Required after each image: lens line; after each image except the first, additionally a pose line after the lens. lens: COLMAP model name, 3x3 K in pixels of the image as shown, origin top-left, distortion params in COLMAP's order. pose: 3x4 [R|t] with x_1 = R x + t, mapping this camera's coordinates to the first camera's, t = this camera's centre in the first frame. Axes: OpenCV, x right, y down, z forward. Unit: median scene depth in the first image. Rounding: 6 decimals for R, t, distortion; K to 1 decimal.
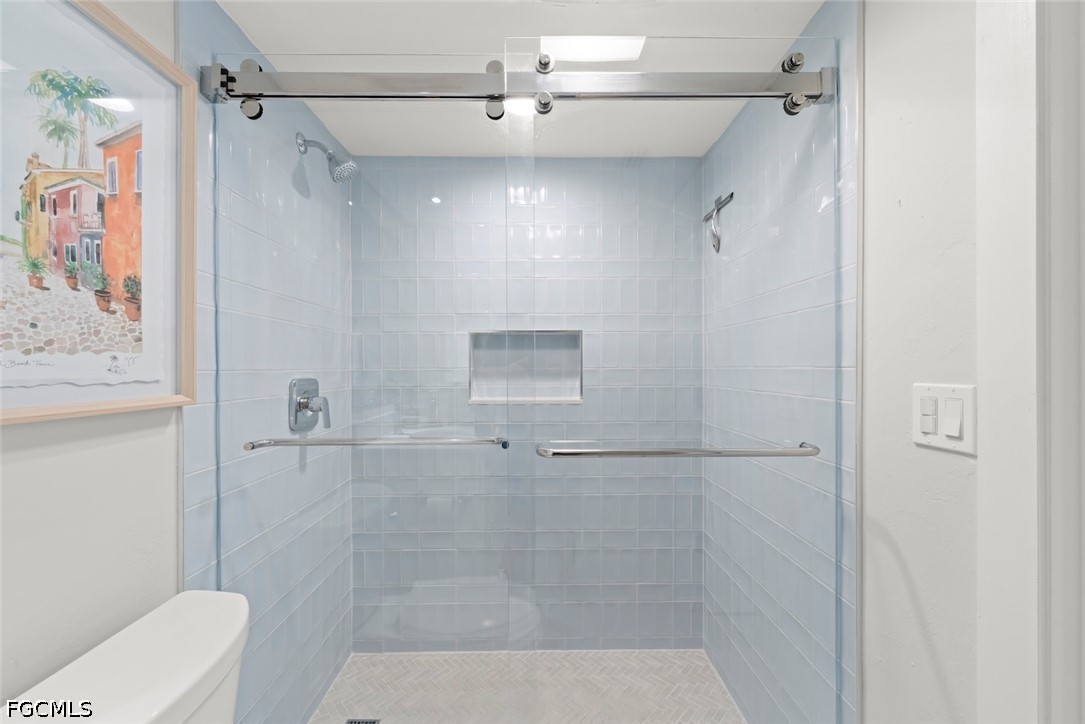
lens RADIAL K [[428.8, 0, 542.2], [0, 428.8, 367.3], [0, 0, 1]] dist [-0.001175, -0.000323]
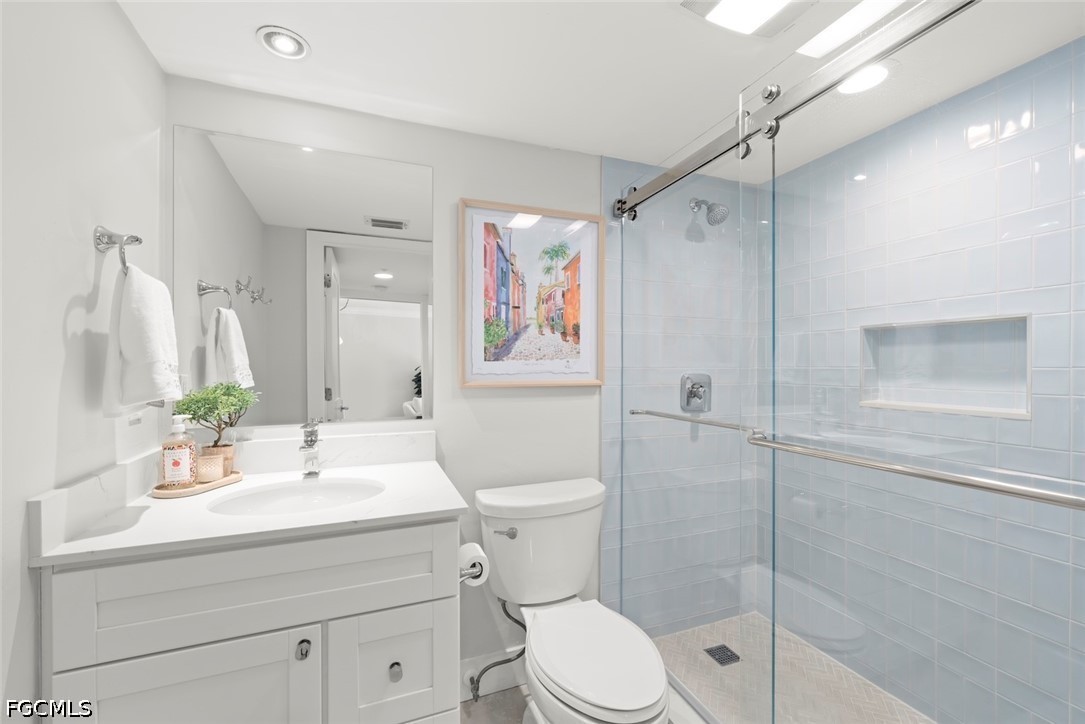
lens RADIAL K [[450.4, 0, 542.6], [0, 450.4, 359.2], [0, 0, 1]] dist [0.000119, 0.000143]
pose [[0.364195, -0.010766, -0.931261, 0.903588], [-0.002985, 0.999915, -0.012727, -0.002751], [0.931318, 0.007415, 0.364131, 0.014470]]
